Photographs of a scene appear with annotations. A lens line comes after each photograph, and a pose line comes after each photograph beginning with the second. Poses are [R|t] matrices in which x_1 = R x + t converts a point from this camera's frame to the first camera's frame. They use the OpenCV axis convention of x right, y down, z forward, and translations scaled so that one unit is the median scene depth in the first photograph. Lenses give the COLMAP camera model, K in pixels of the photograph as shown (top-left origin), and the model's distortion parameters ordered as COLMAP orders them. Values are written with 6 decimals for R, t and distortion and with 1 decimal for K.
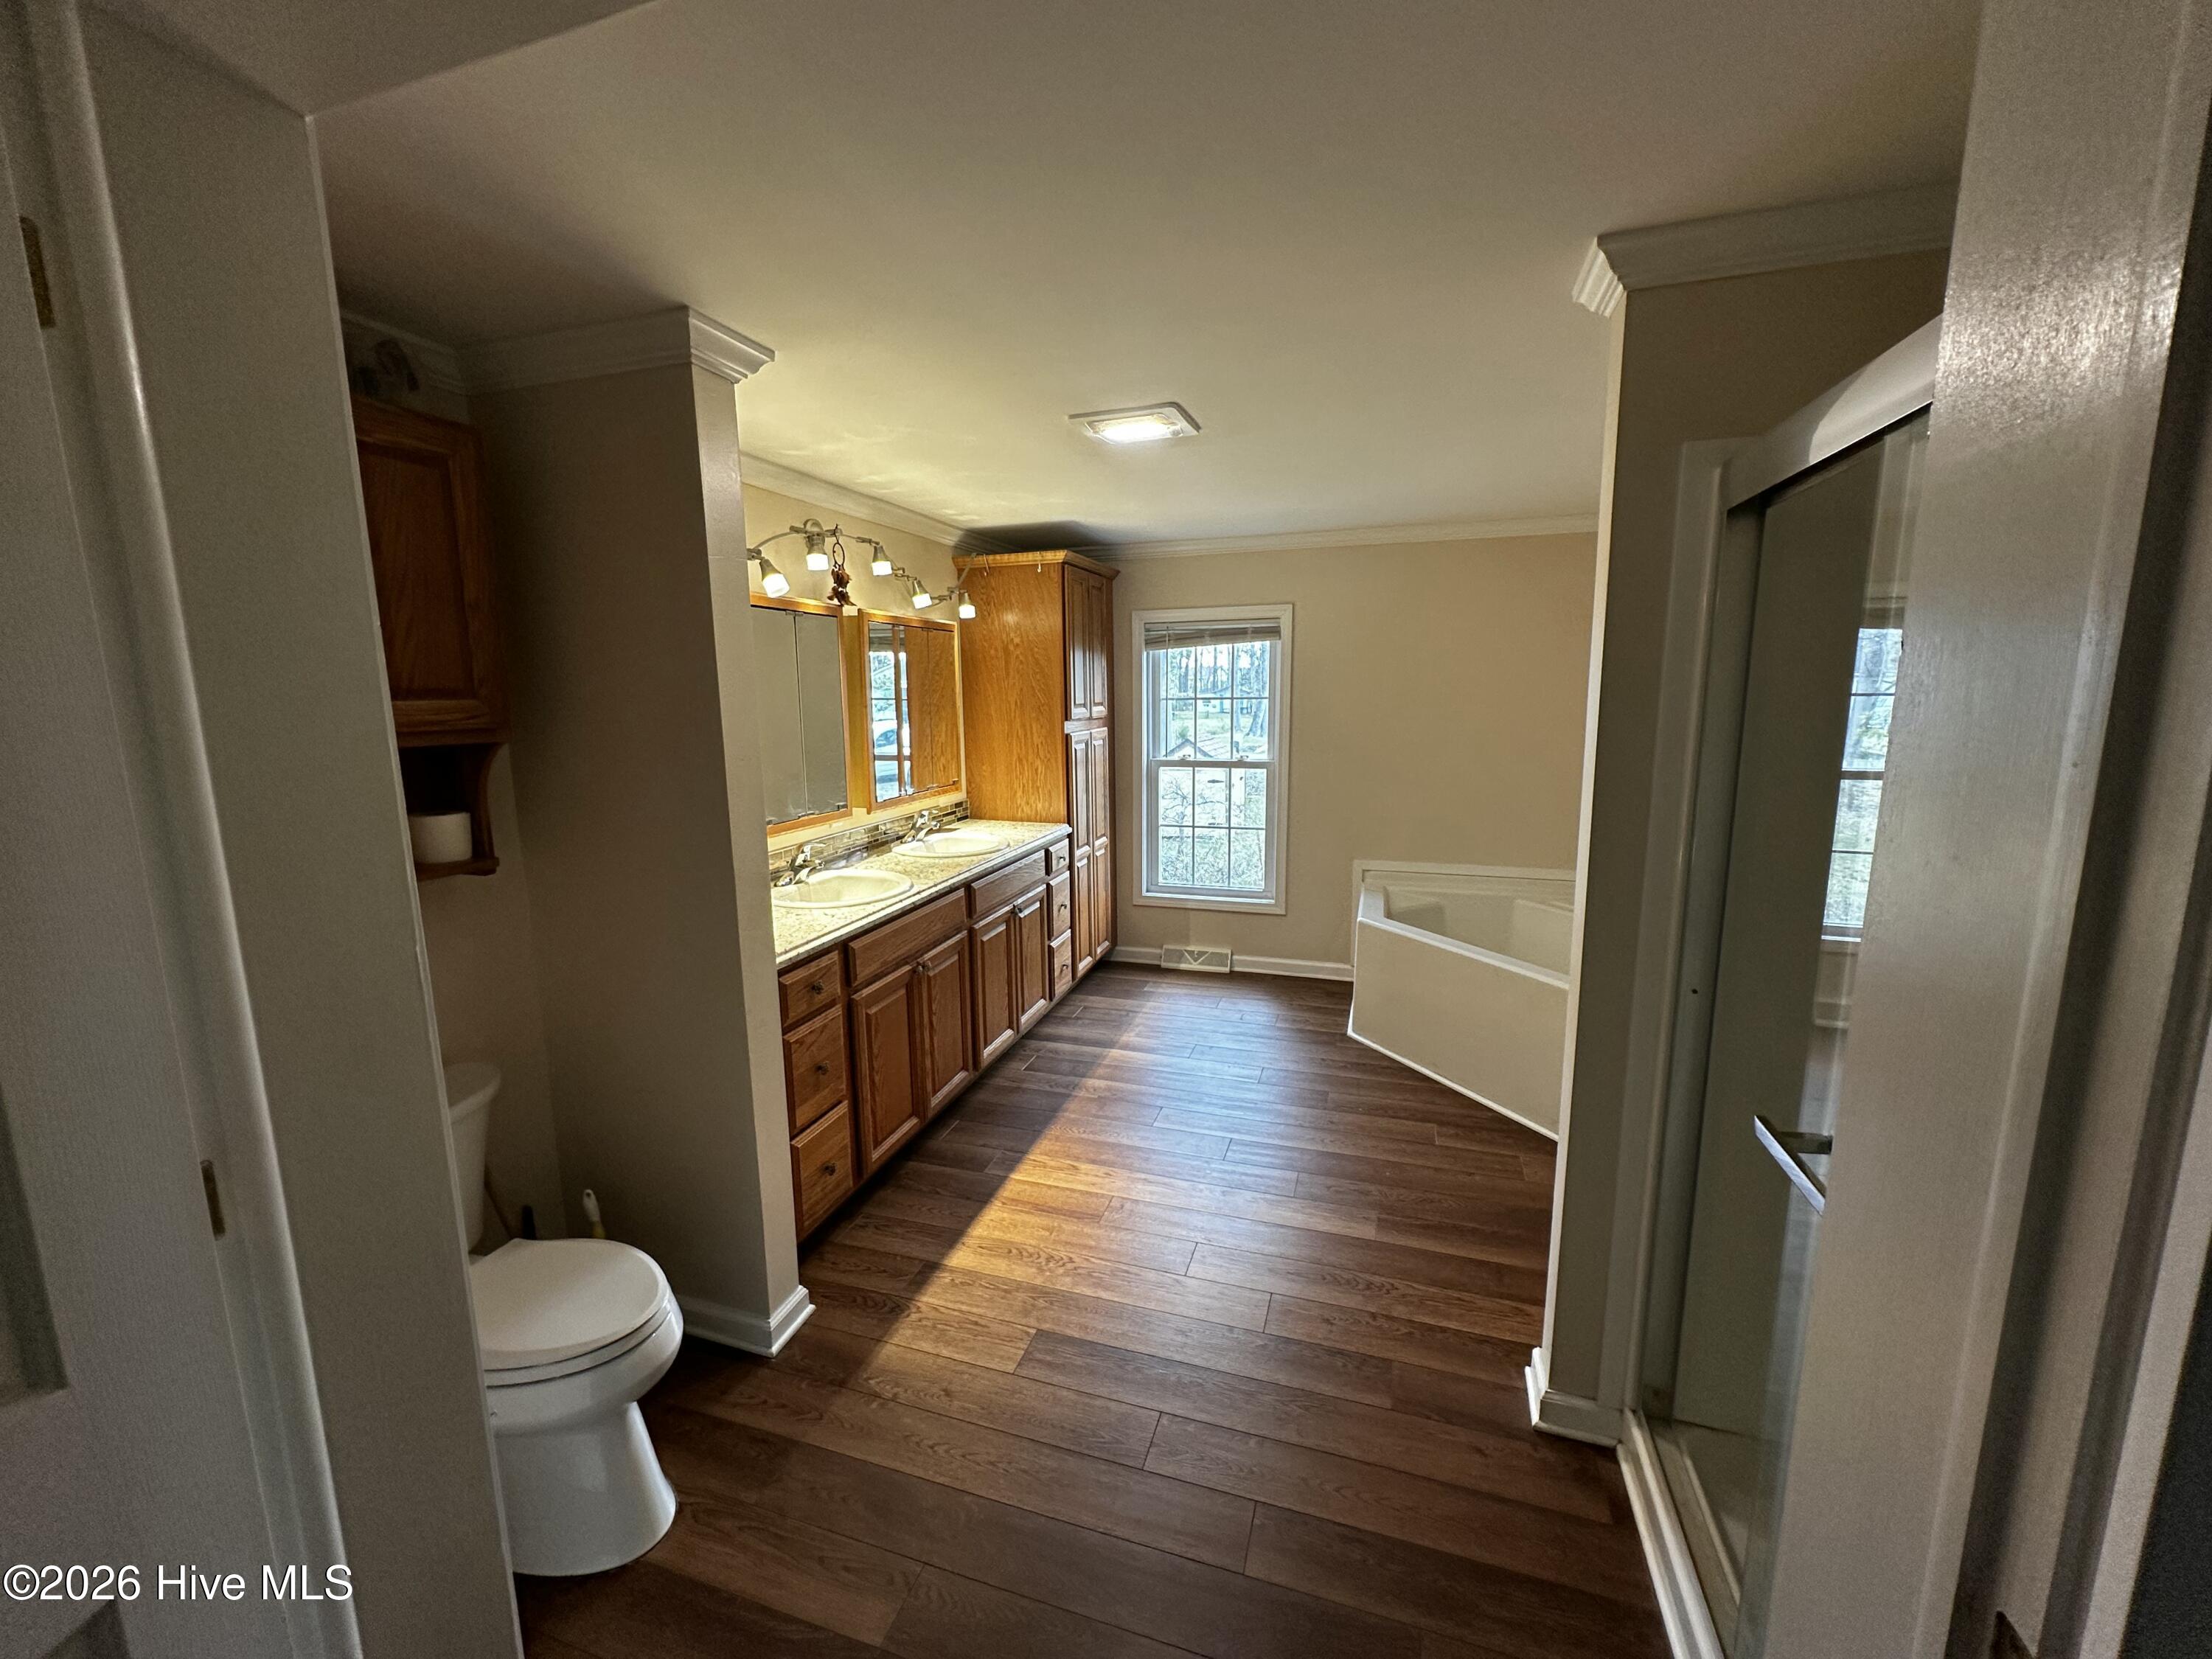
lens RADIAL K [[874.4, 0, 1095.8], [0, 874.4, 831.7], [0, 0, 1]] dist [-0.002649, 0.001287]
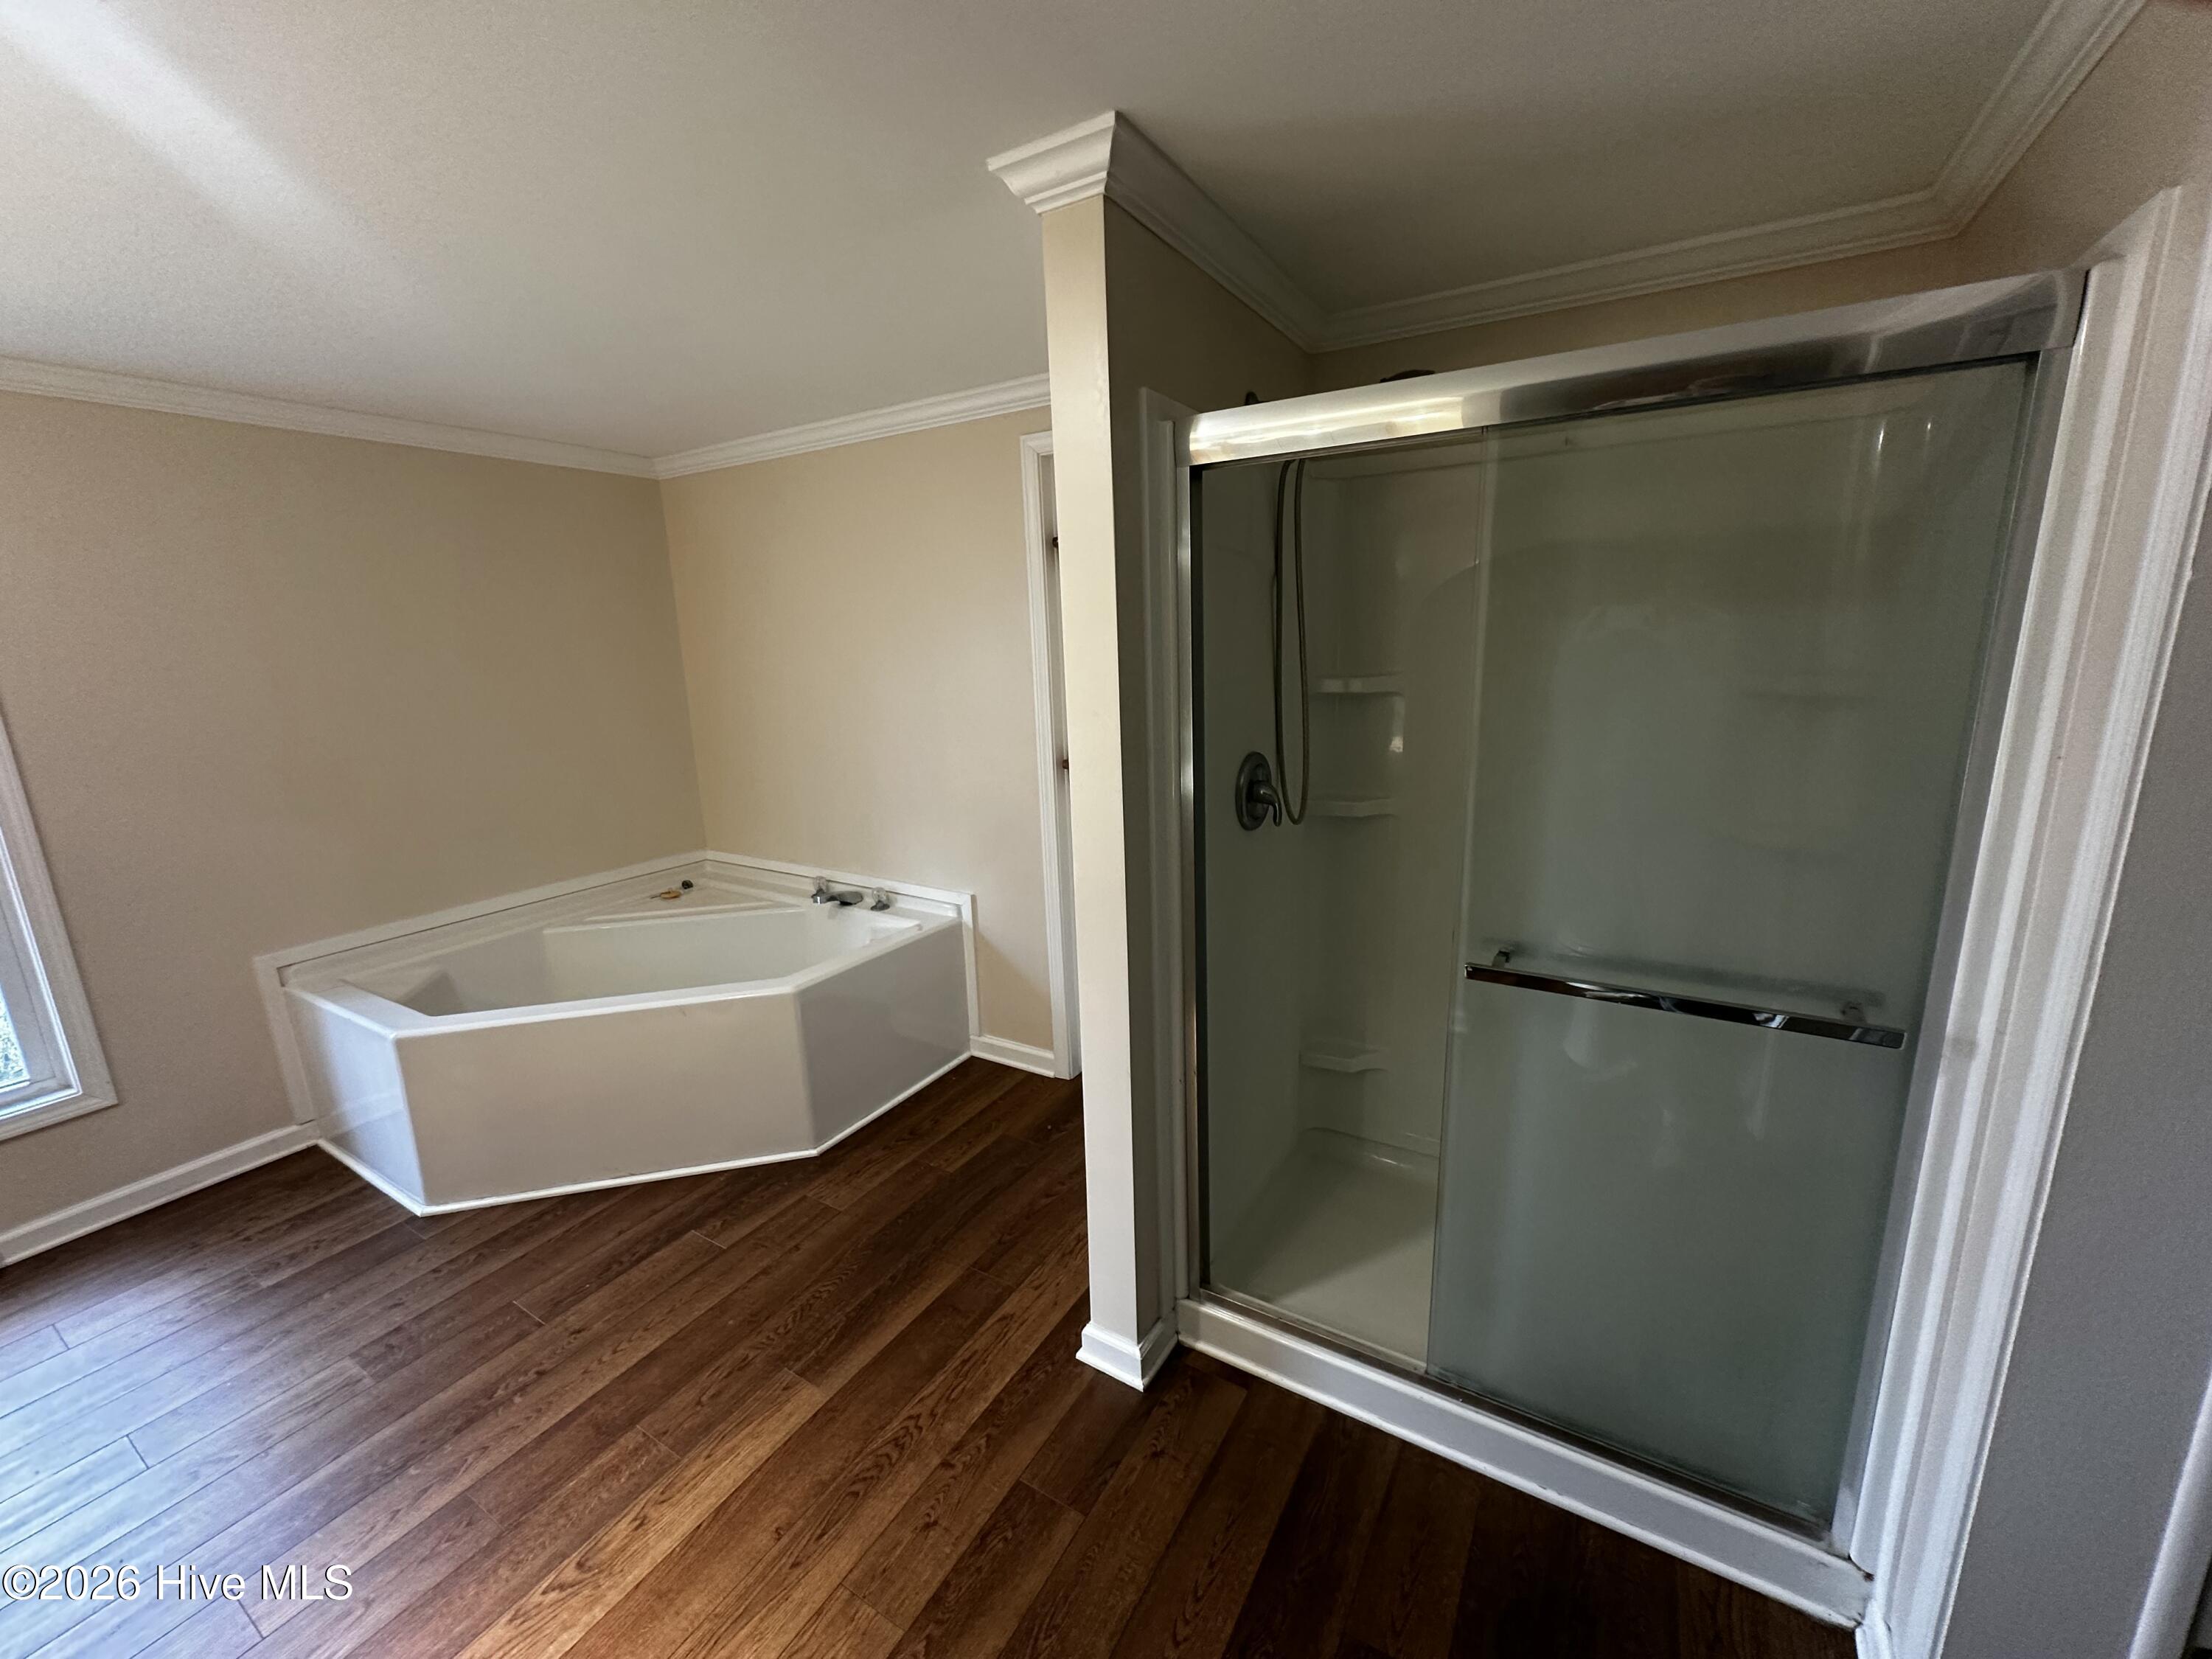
lens RADIAL K [[874.4, 0, 1110.6], [0, 874.4, 833.4], [0, 0, 1]] dist [-0.002649, 0.001287]
pose [[0.210358, -0.204636, 0.955967, -0.203597], [0.184602, 0.968571, 0.166712, -0.062691], [-0.960037, 0.141404, 0.241523, 0.448054]]
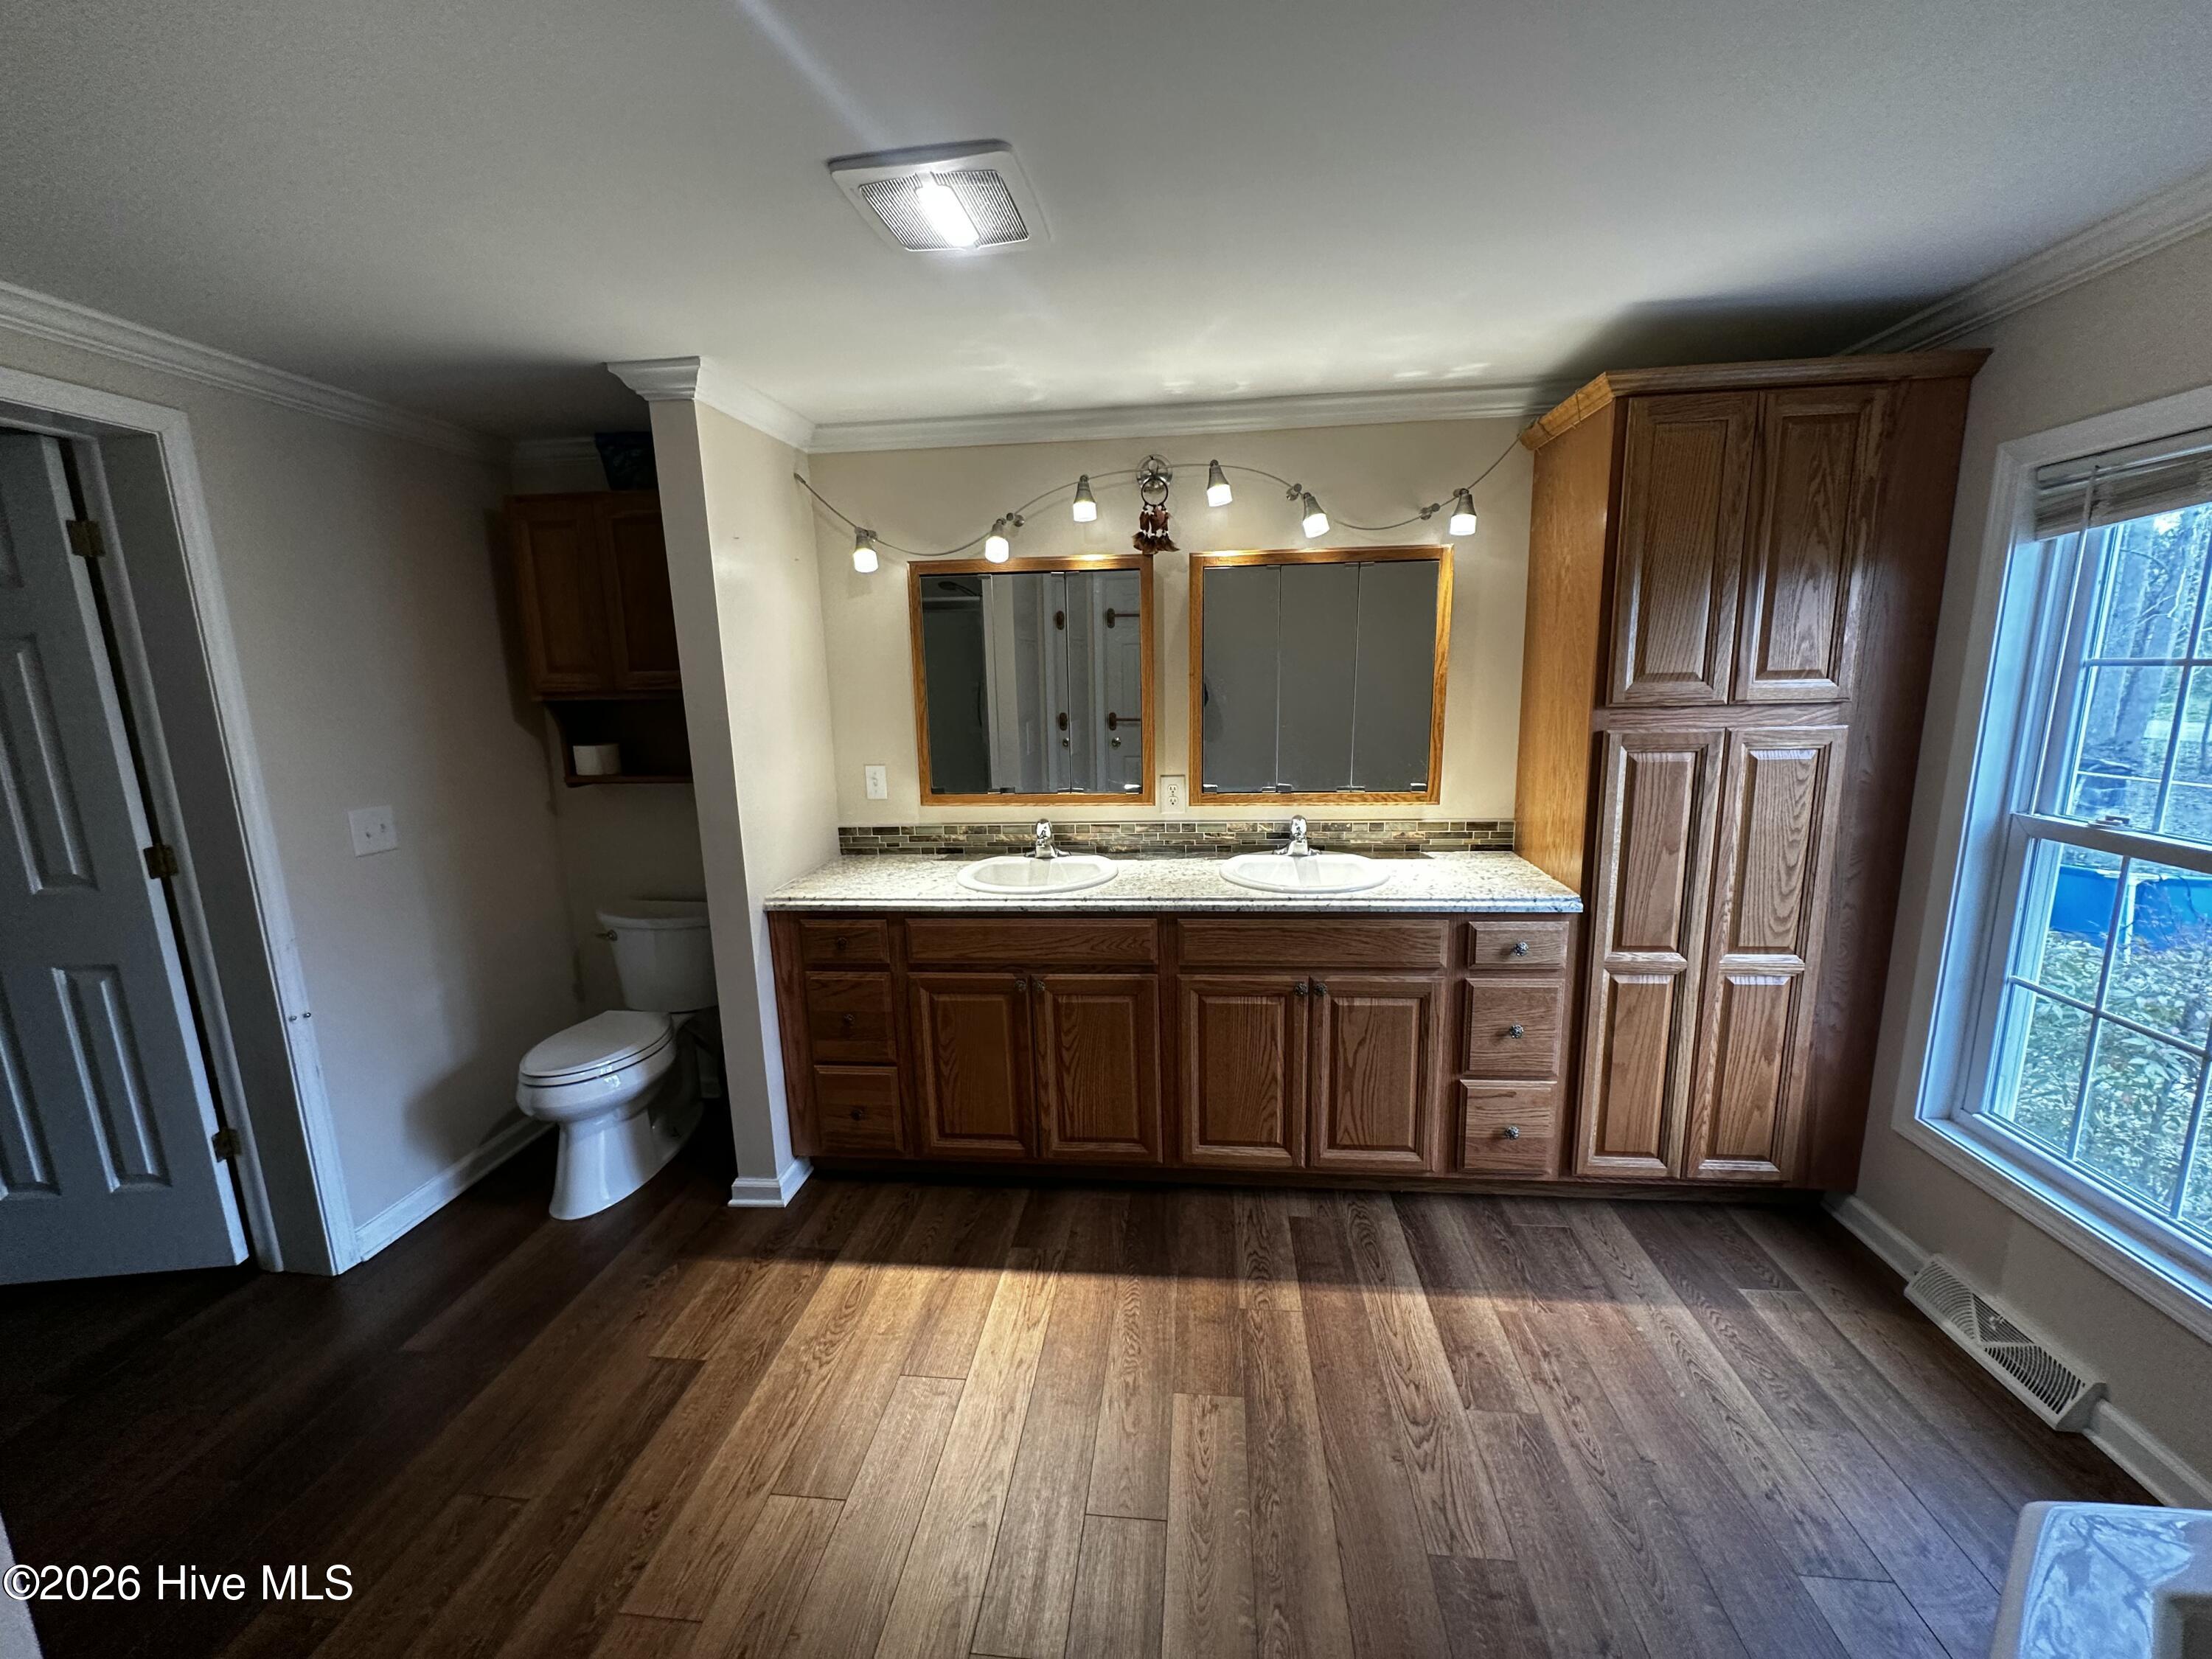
lens RADIAL K [[874.4, 0, 1101.2], [0, 874.4, 829.9], [0, 0, 1]] dist [-0.002649, 0.001287]
pose [[0.221162, 0.184851, -0.957558, 0.599607], [-0.137914, 0.977933, 0.156931, -0.134266], [0.965436, 0.097353, 0.241775, 0.838332]]
